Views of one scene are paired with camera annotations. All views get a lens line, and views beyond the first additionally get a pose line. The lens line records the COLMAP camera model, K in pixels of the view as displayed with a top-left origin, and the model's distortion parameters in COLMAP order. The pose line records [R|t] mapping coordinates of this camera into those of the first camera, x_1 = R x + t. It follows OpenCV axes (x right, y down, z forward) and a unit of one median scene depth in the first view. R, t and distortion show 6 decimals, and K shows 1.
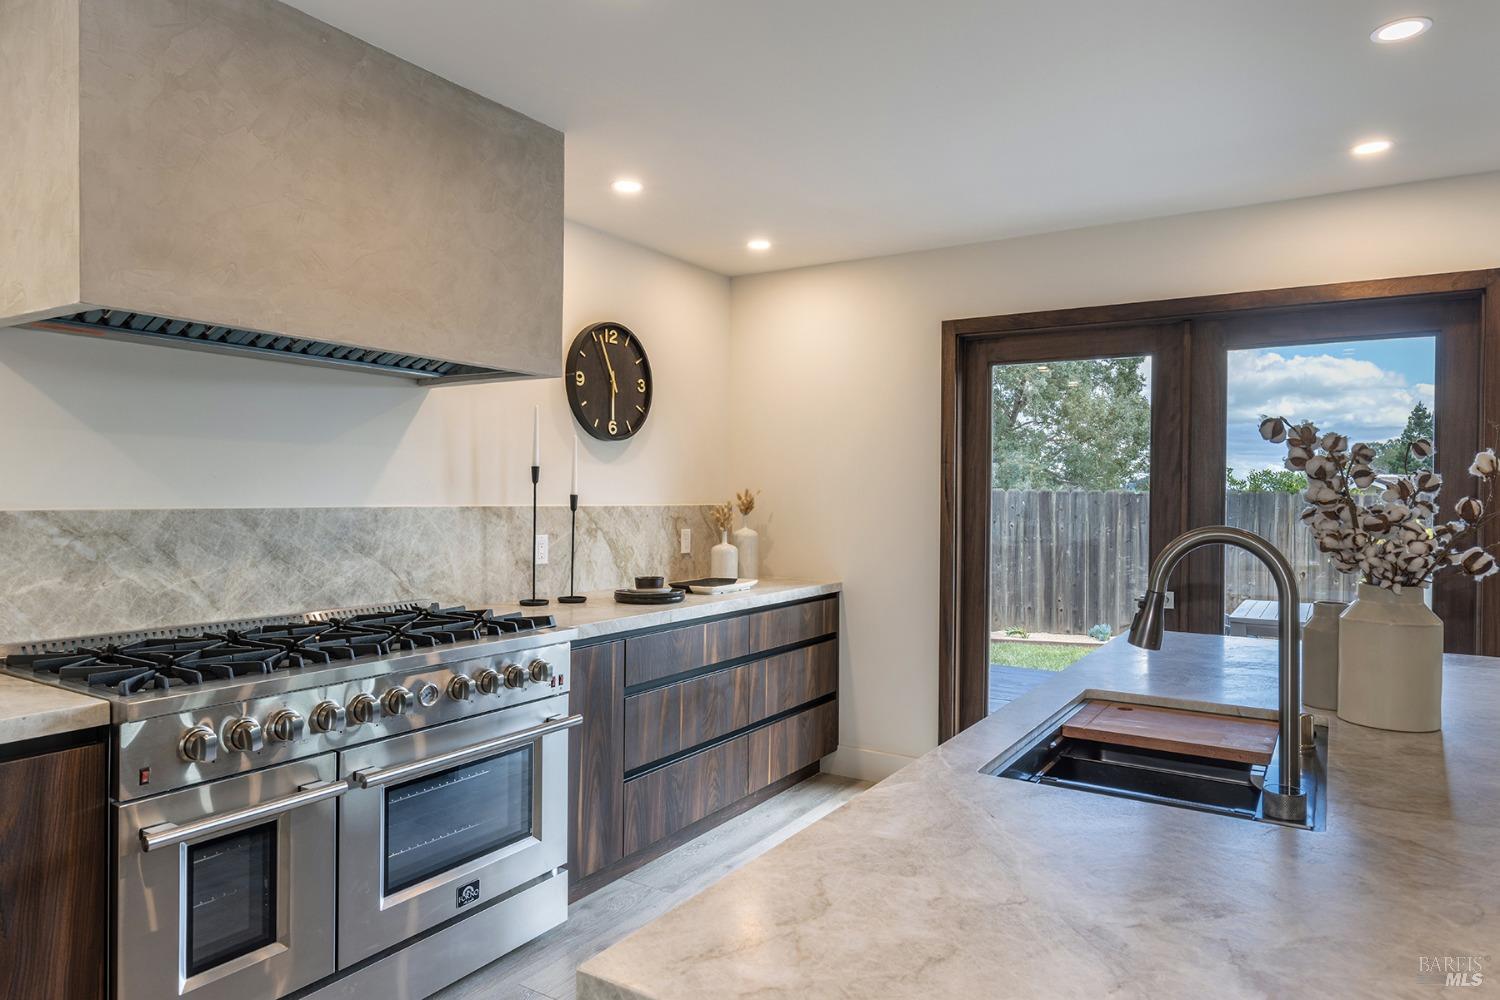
lens RADIAL K [[936.8, 0, 748.5], [0, 936.8, 508.6], [0, 0, 1]] dist [0.024862, 0.000498]
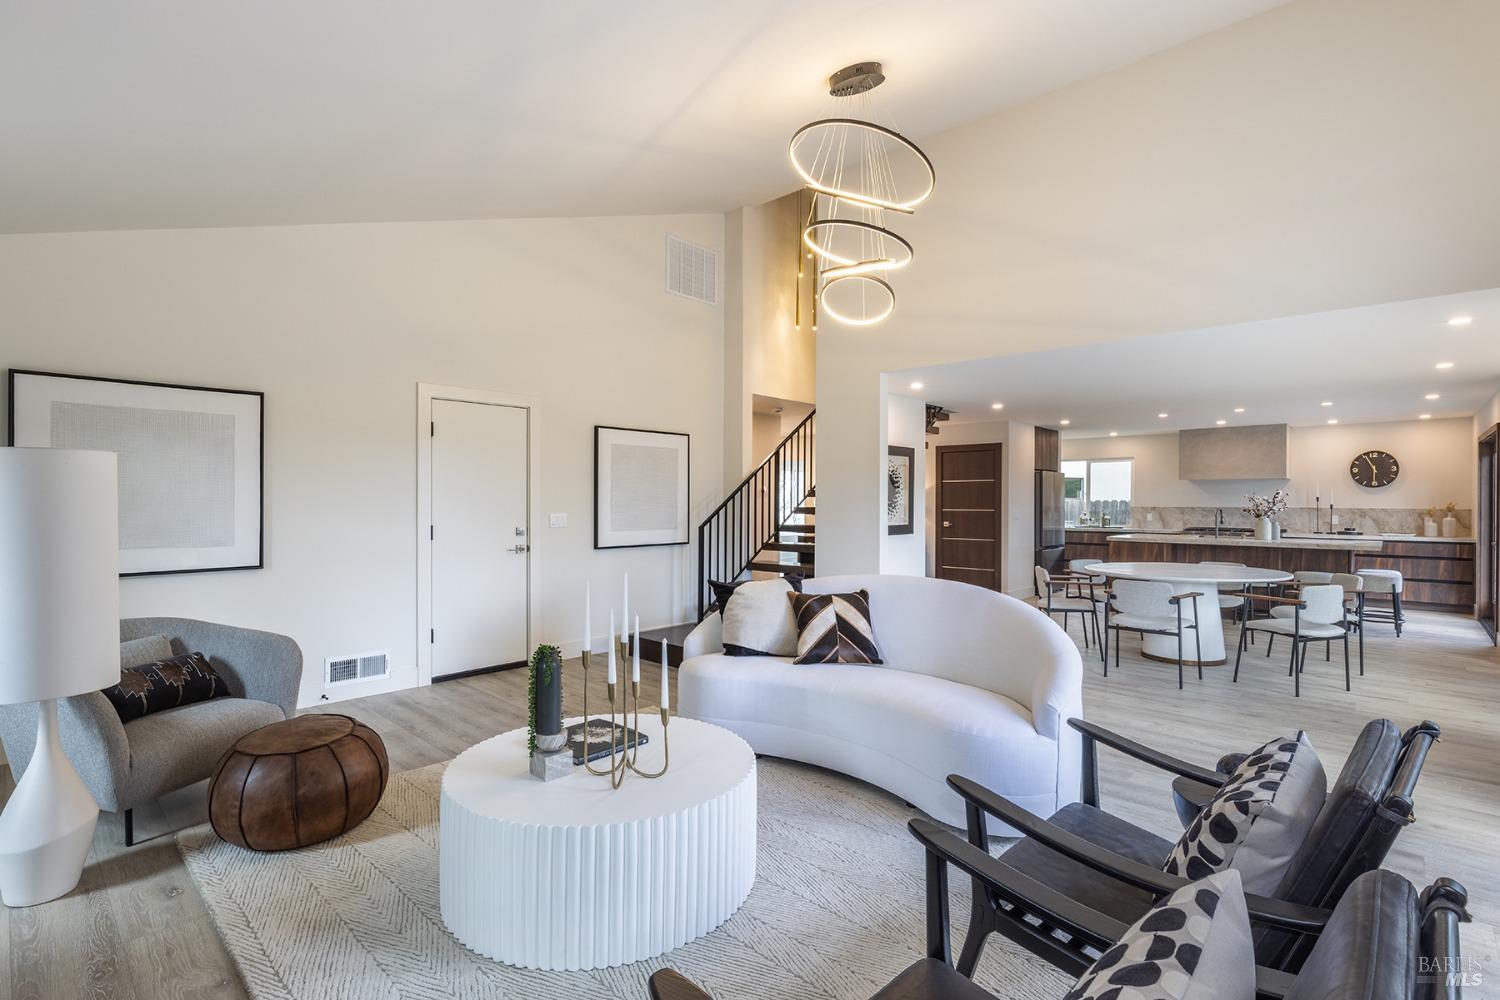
lens RADIAL K [[706.8, 0, 752.3], [0, 706.8, 499.5], [0, 0, 1]] dist [-0.003269, -0.000224]
pose [[-0.181894, -0.004905, -0.983306, 3.031852], [-0.015092, 0.999884, -0.002195, 0.005706], [0.983202, 0.014441, -0.181947, -0.750069]]
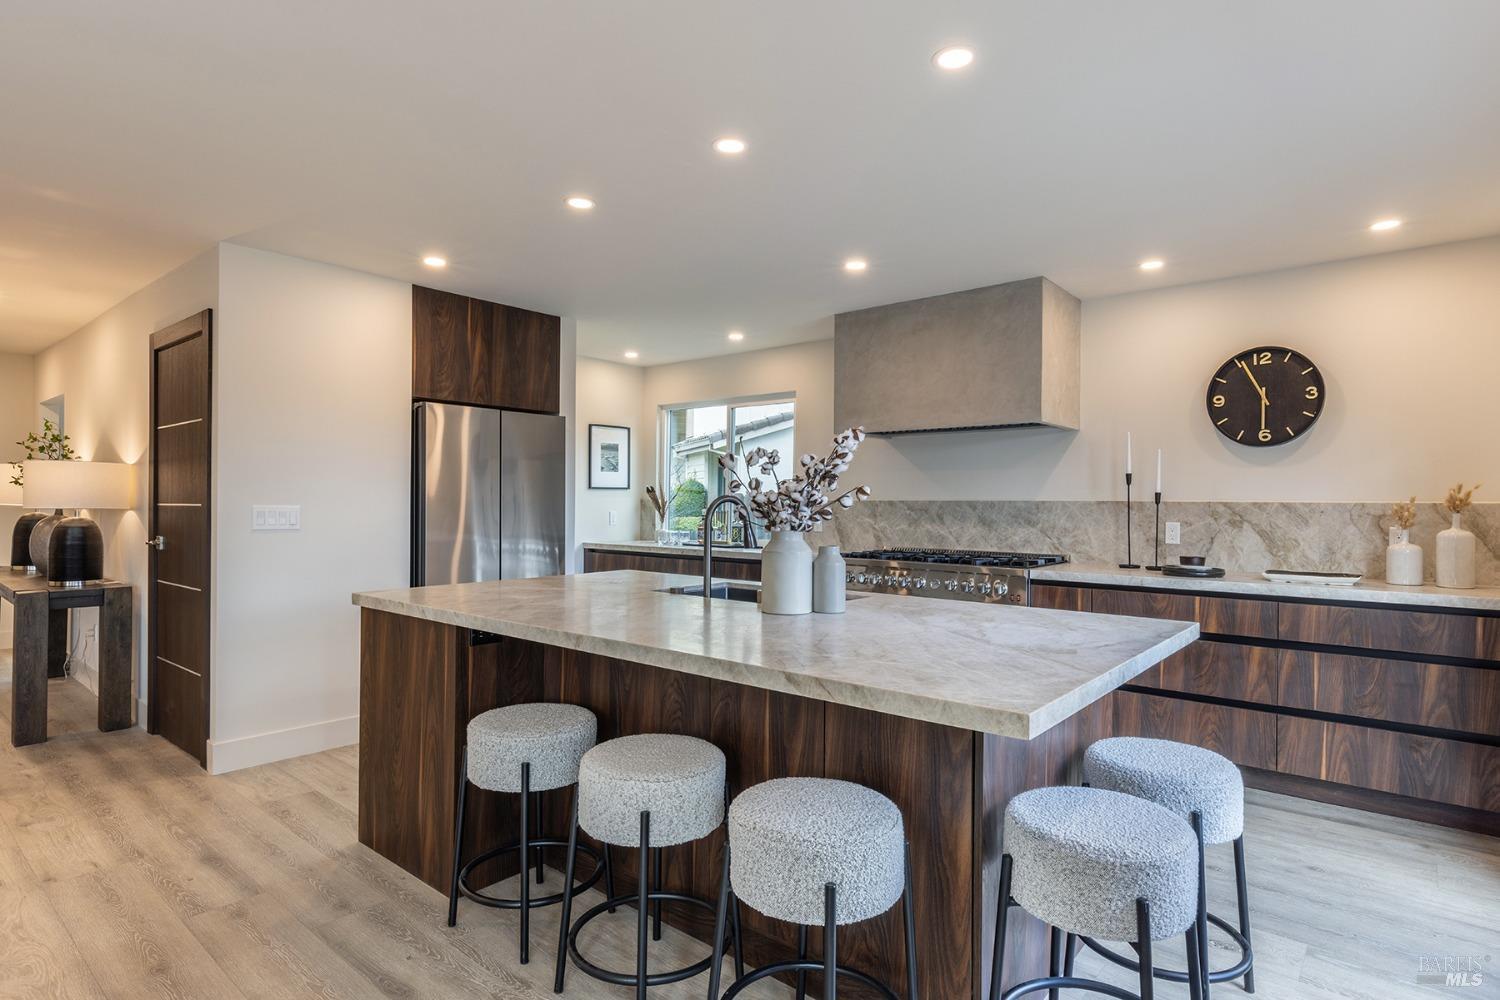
lens RADIAL K [[801.4, 0, 747.4], [0, 801.4, 499.9], [0, 0, 1]] dist [-0.003795, -0.001016]
pose [[-0.140606, -0.008009, -0.990033, 1.096288], [-0.020388, 0.999779, -0.005192, 0.014666], [0.989856, 0.019455, -0.140738, 0.586285]]
